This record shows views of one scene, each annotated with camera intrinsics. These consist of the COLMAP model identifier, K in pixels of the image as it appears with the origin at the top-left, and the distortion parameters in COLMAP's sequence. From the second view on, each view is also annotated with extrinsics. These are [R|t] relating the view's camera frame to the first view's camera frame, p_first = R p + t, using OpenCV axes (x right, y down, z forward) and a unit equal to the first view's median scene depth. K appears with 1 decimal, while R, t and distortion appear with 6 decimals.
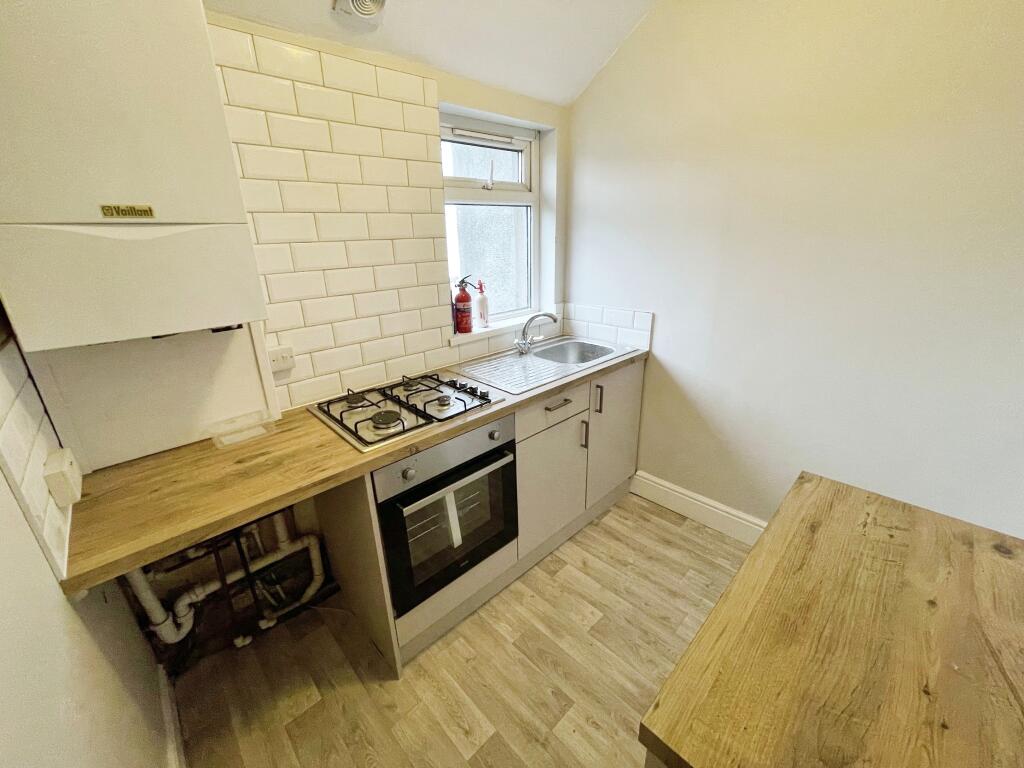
lens RADIAL K [[425.6, 0, 511.6], [0, 425.6, 388.1], [0, 0, 1]] dist [-0.004270, -0.000377]
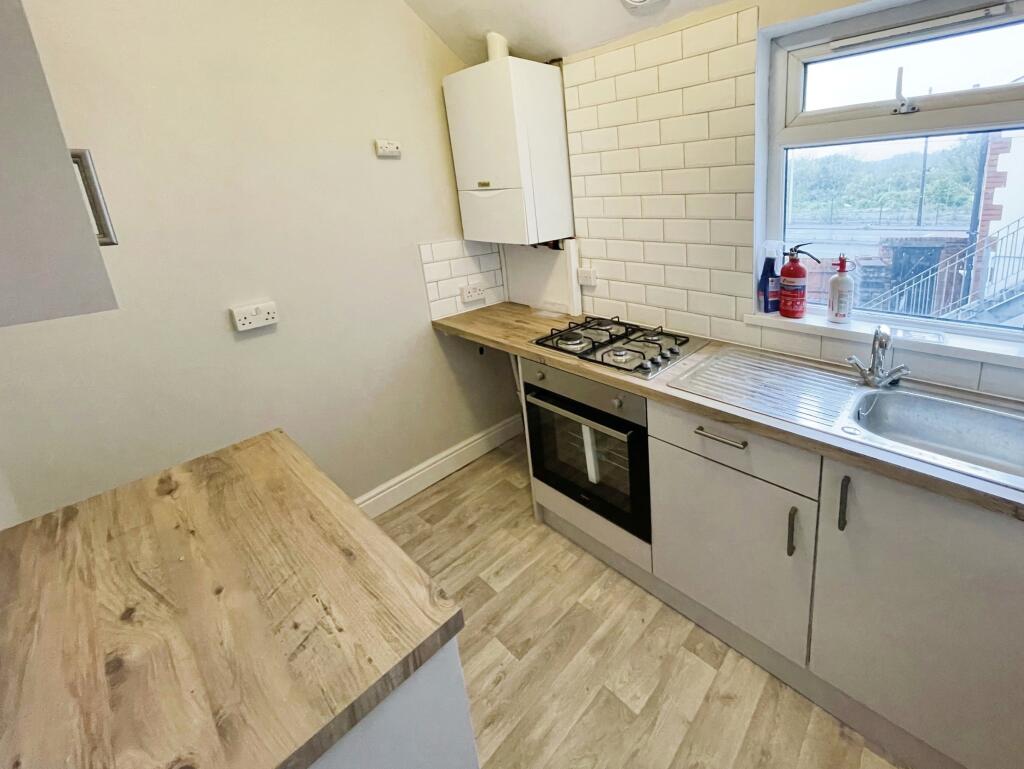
lens RADIAL K [[418.1, 0, 515.6], [0, 418.1, 325.6], [0, 0, 1]] dist [-0.001185, 0.000110]
pose [[0.022095, 0.330958, -0.943387, 0.797620], [-0.302870, 0.901491, 0.309167, -0.273222], [0.952776, 0.278892, 0.120156, 0.630826]]
